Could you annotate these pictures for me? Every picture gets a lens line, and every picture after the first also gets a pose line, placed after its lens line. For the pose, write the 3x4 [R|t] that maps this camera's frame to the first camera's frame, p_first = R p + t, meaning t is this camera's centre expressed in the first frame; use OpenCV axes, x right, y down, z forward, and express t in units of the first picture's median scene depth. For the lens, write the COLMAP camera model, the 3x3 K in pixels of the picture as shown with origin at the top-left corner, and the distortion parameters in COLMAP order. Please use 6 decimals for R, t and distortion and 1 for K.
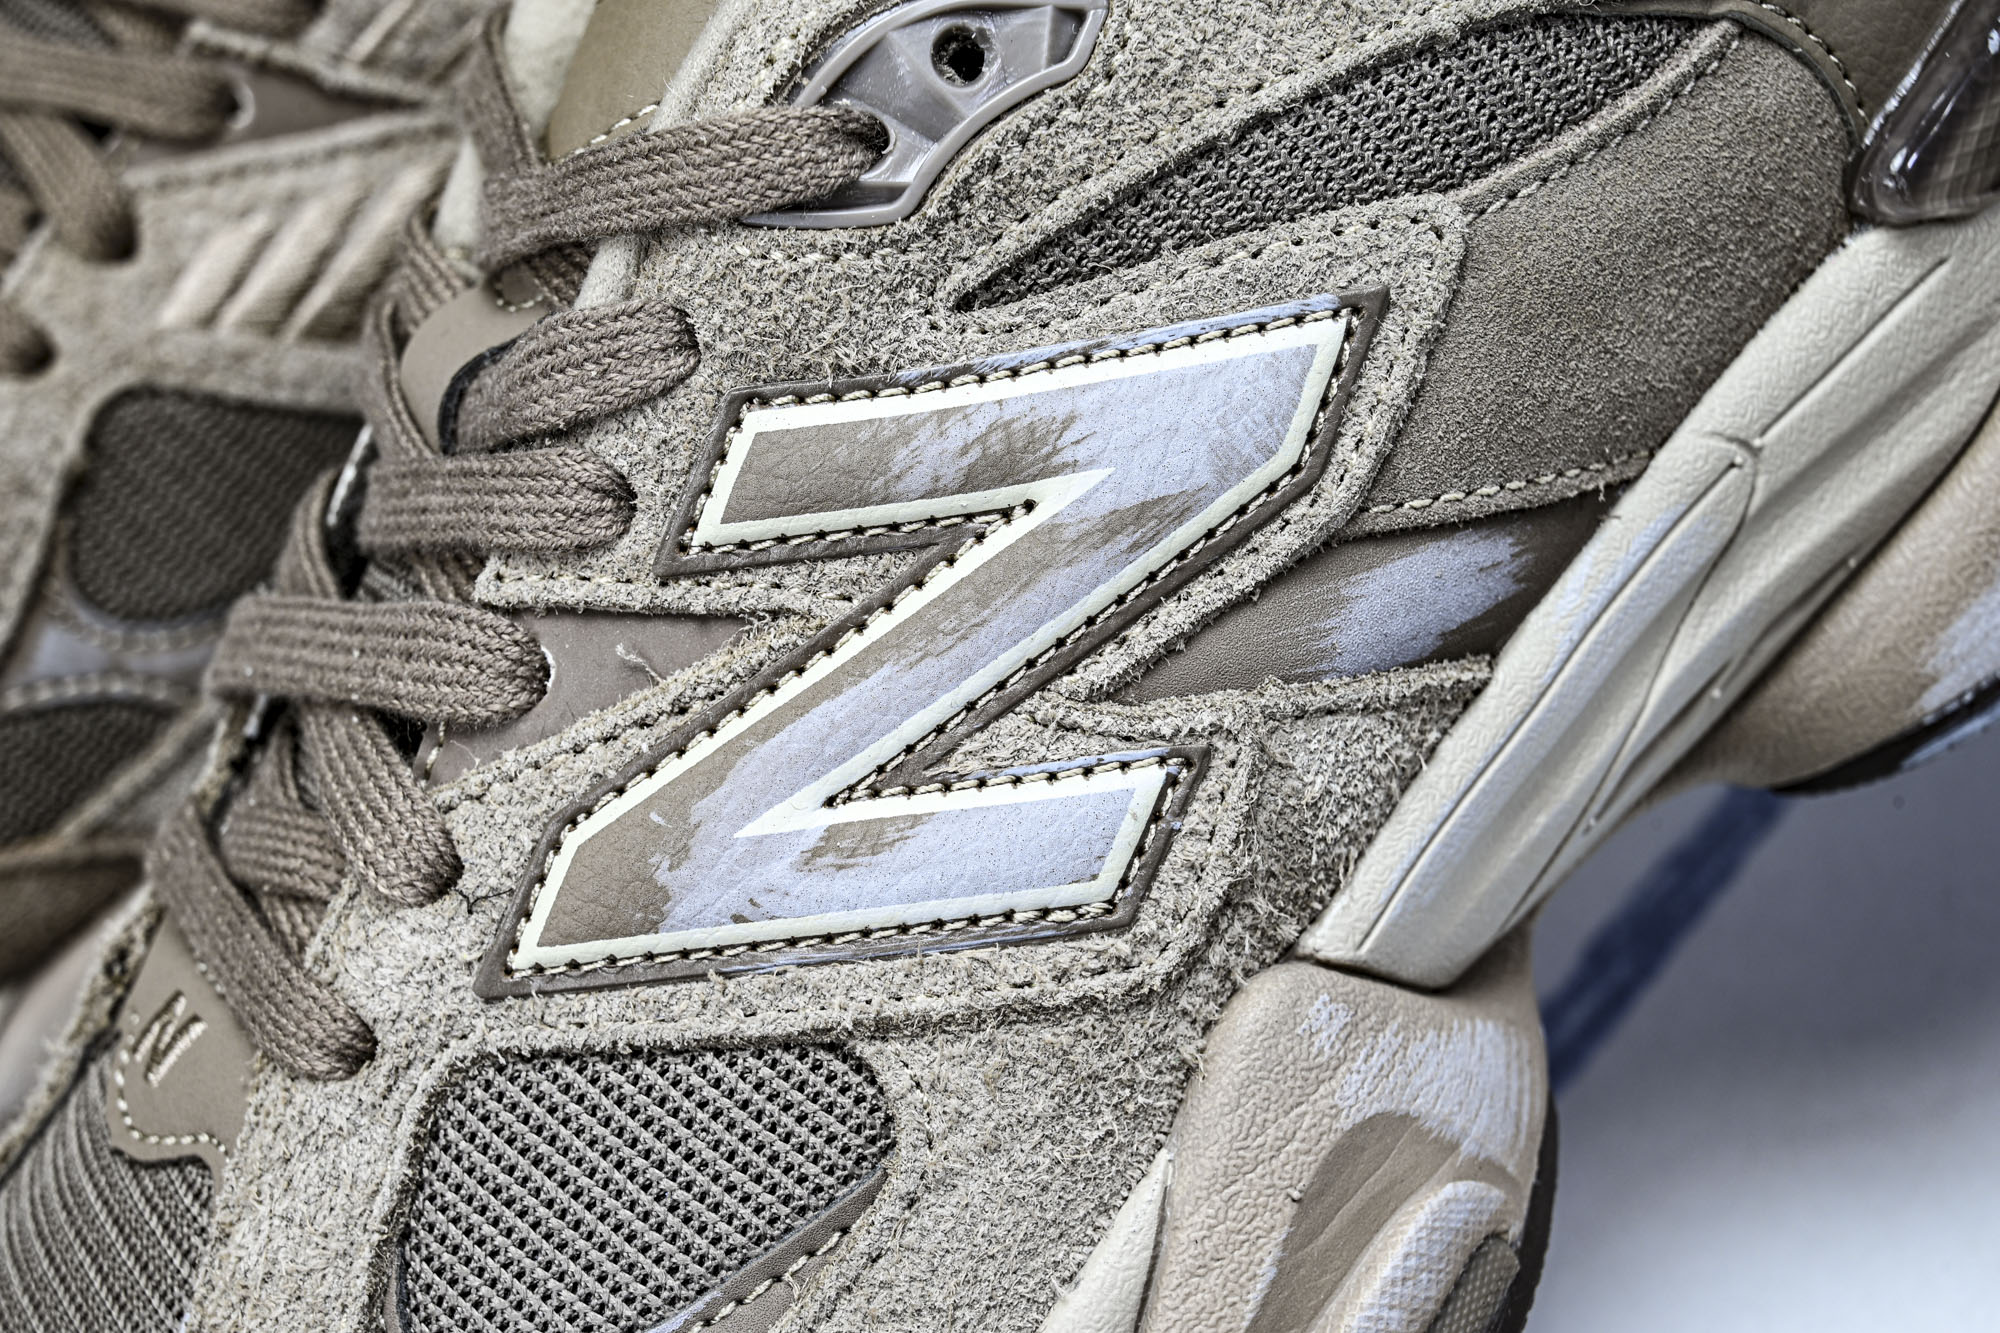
lens RADIAL K [[3502.5, 0, 1015.0], [0, 3502.5, 665.3], [0, 0, 1]] dist [0.019824, 0.000000]
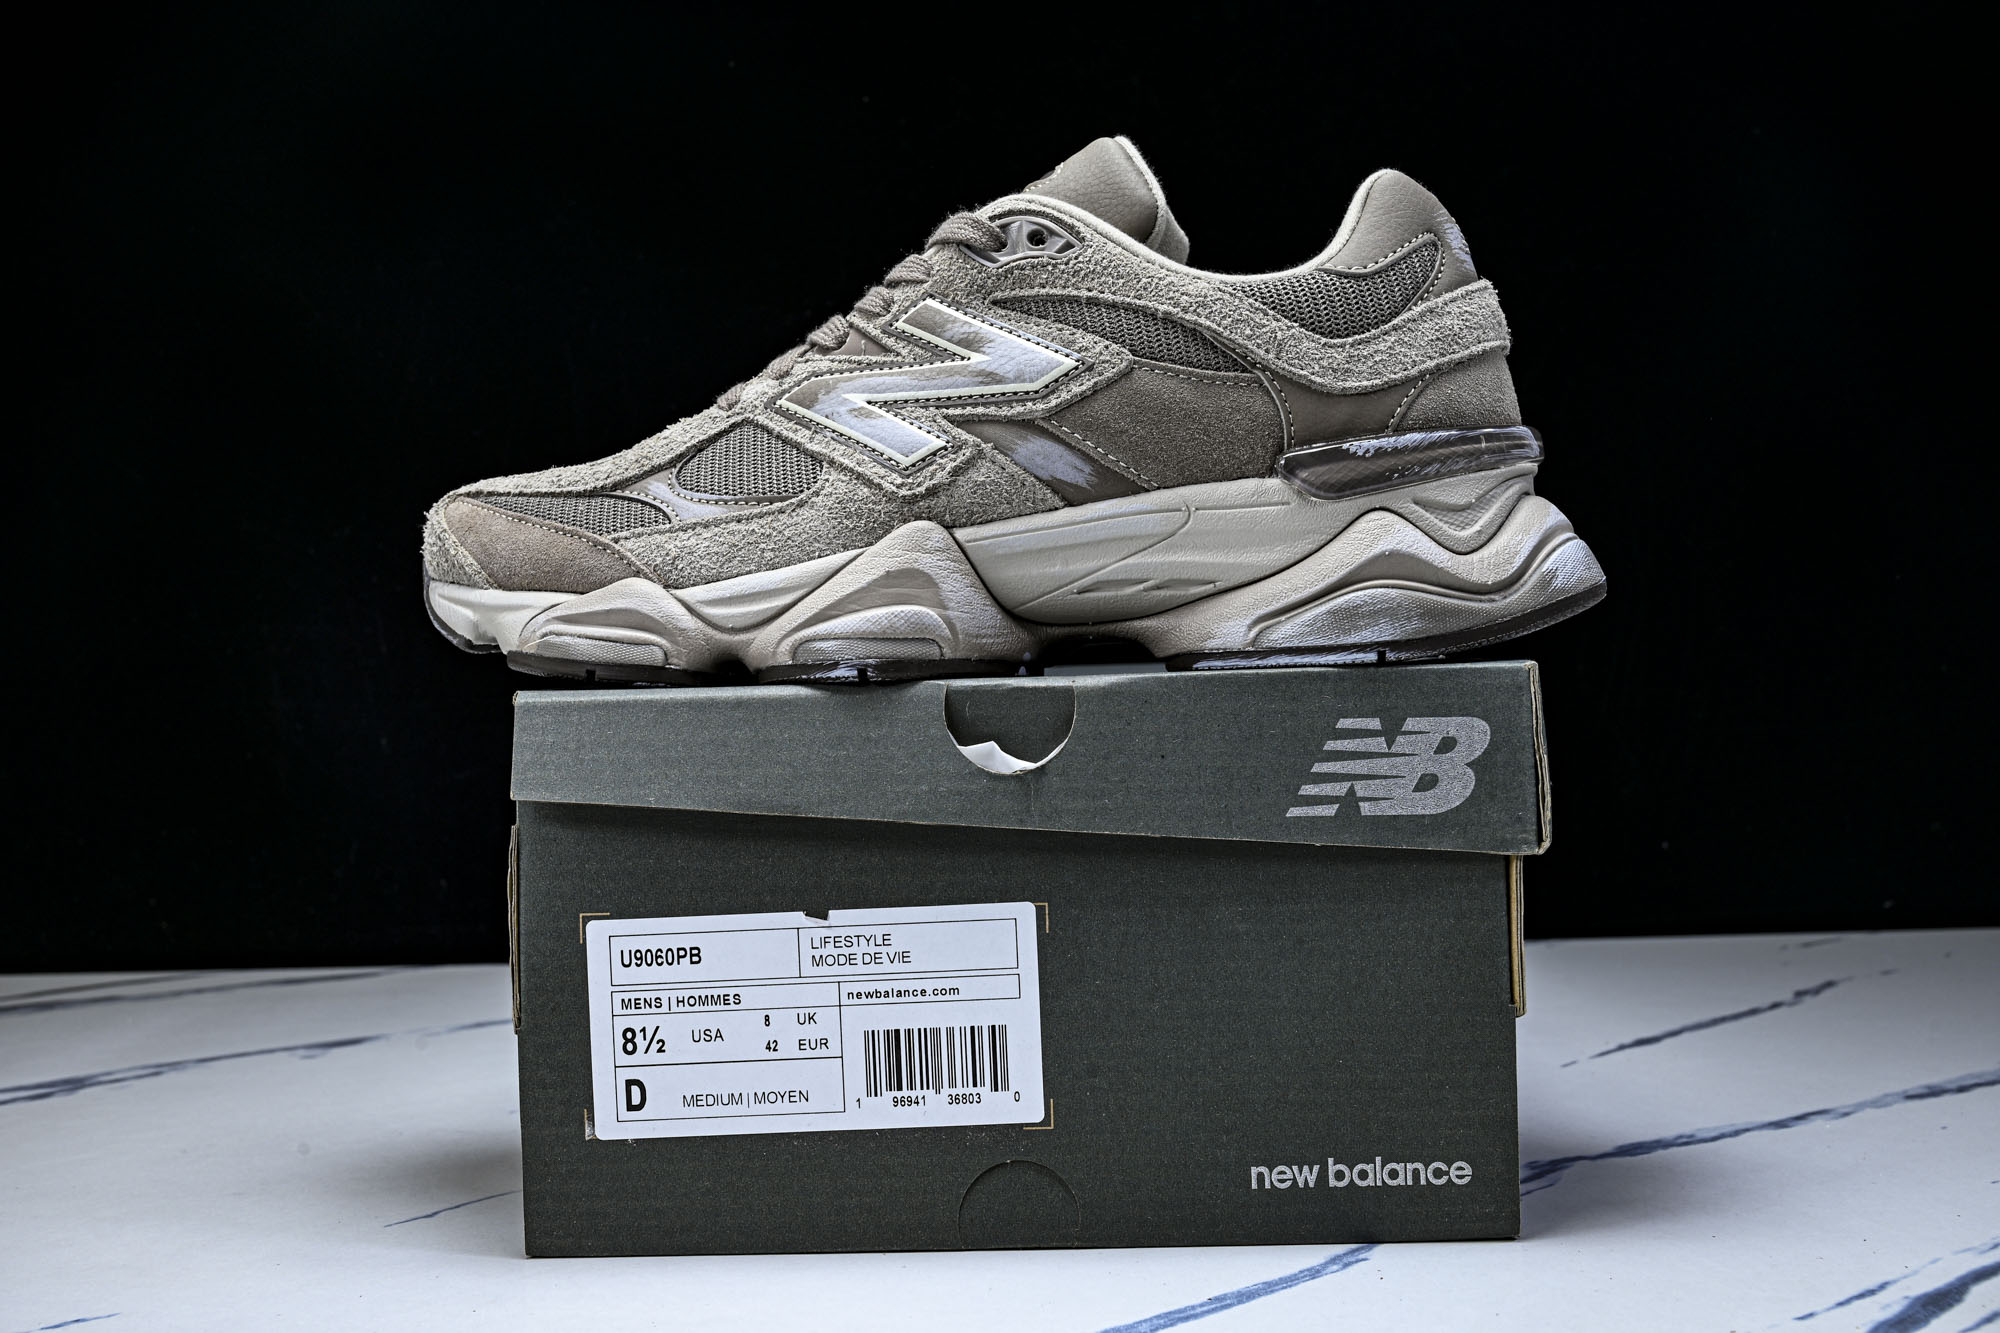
lens RADIAL K [[2207.3, 0, 1005.8], [0, 2207.3, 655.8], [0, 0, 1]] dist [0.024670, 0.000000]
pose [[0.692451, 0.526092, -0.493699, 1.157451], [-0.652036, 0.749242, -0.116127, 0.366878], [0.308807, 0.402322, 0.861844, -0.613786]]
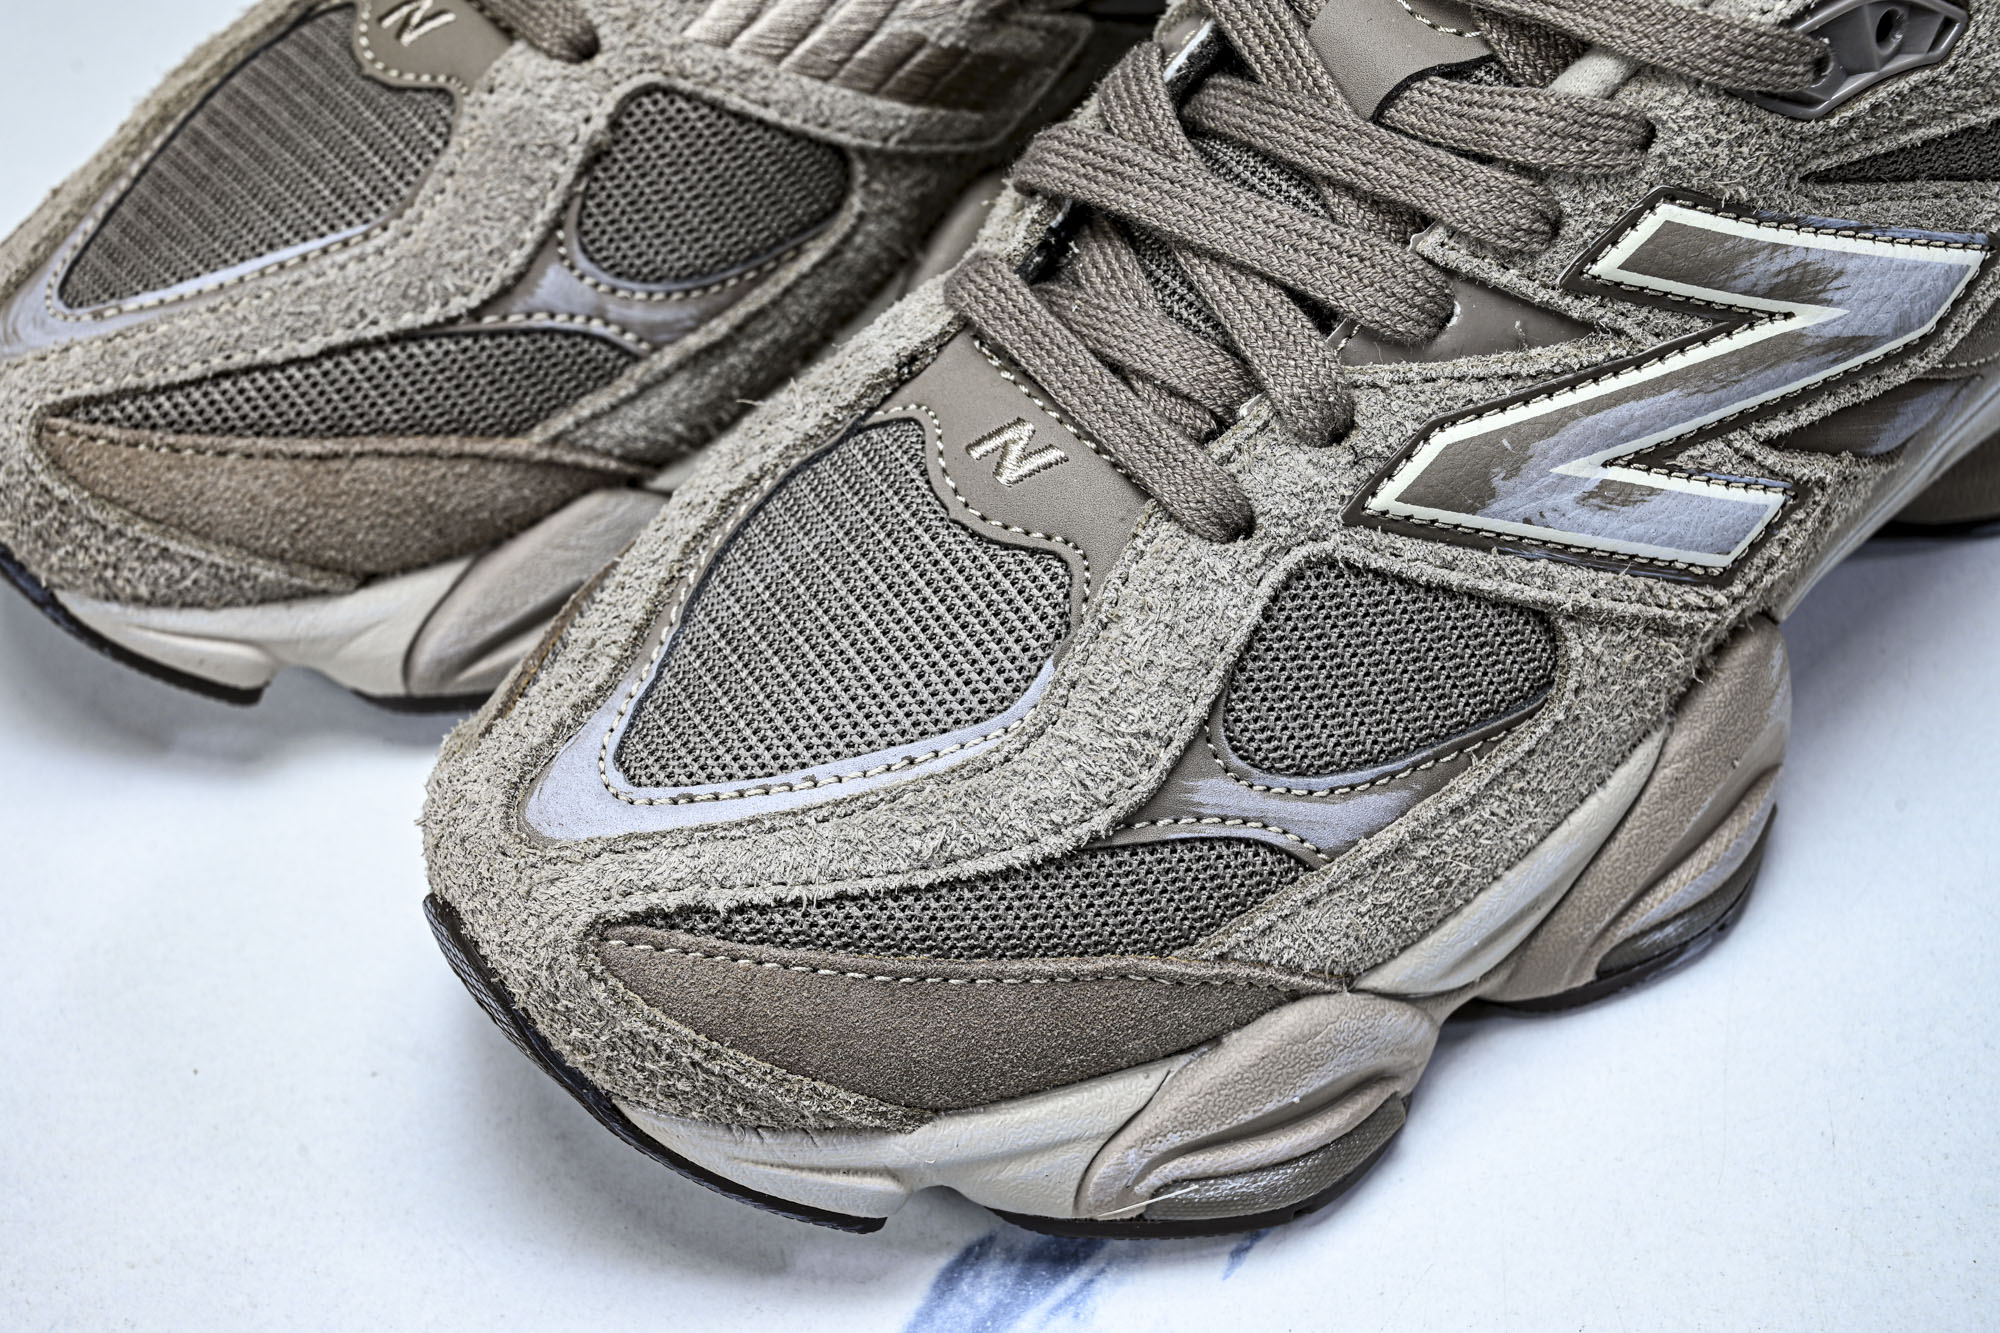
lens RADIAL K [[3502.5, 0, 980.1], [0, 3502.5, 675.2], [0, 0, 1]] dist [0.019824, 0.000000]
pose [[0.865839, 0.220630, 0.449049, -0.938006], [-0.326614, 0.929143, 0.173251, -0.049352], [-0.379007, -0.296673, 0.876549, -0.240232]]
